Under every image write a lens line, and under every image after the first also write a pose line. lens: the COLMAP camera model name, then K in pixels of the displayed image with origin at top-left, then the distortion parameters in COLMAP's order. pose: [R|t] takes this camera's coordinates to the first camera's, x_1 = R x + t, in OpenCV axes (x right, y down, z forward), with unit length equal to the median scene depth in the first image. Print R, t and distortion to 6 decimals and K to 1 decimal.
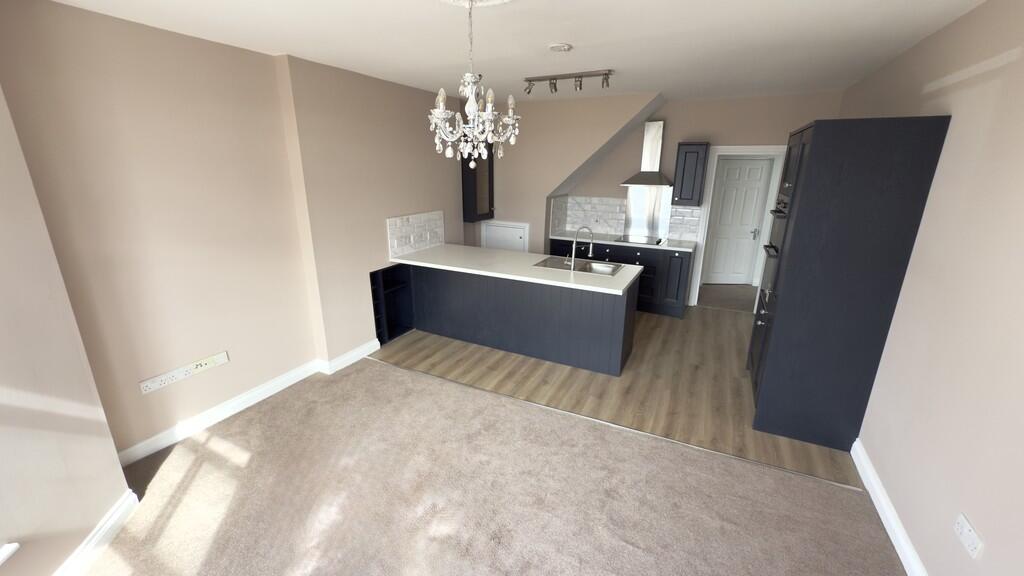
lens RADIAL K [[407.3, 0, 513.9], [0, 407.3, 287.7], [0, 0, 1]] dist [-0.001396, -0.000313]
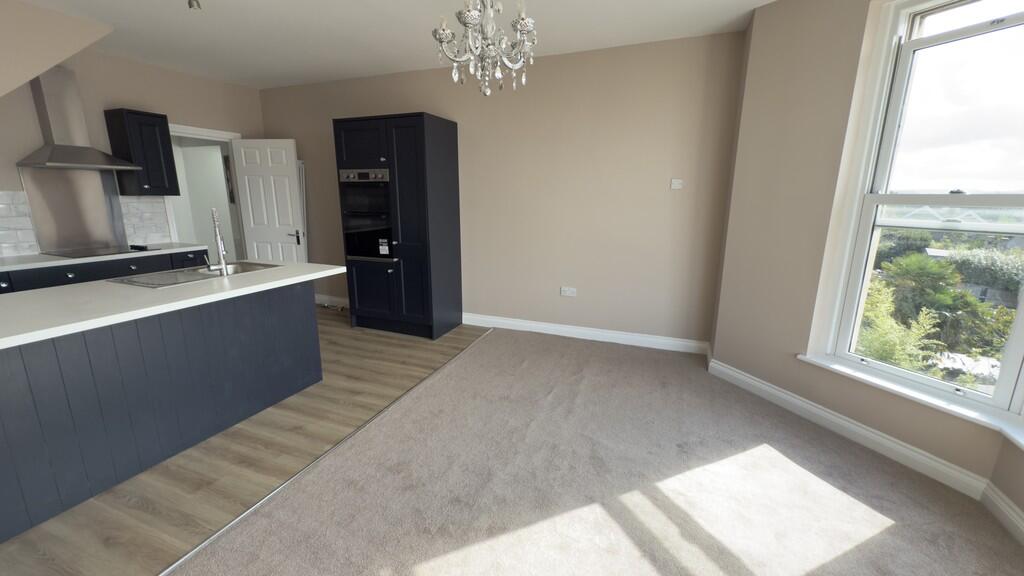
lens RADIAL K [[407.3, 0, 513.0], [0, 407.3, 286.9], [0, 0, 1]] dist [-0.001396, -0.000313]
pose [[-0.084554, -0.228764, 0.969803, -0.516297], [0.276921, 0.929551, 0.243412, -0.054364], [-0.957165, 0.289140, -0.015248, 0.527766]]
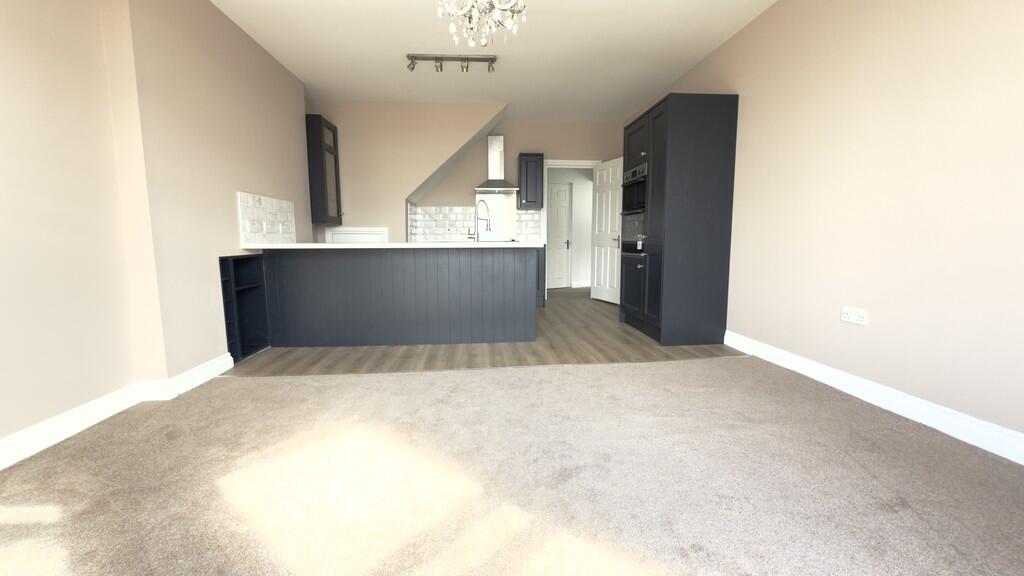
lens RADIAL K [[407.3, 0, 514.7], [0, 407.3, 288.2], [0, 0, 1]] dist [-0.001396, -0.000313]
pose [[0.851408, -0.073176, 0.519374, -0.282078], [0.161119, 0.978832, -0.126212, 0.192632], [-0.499144, 0.191139, 0.845175, 0.127629]]
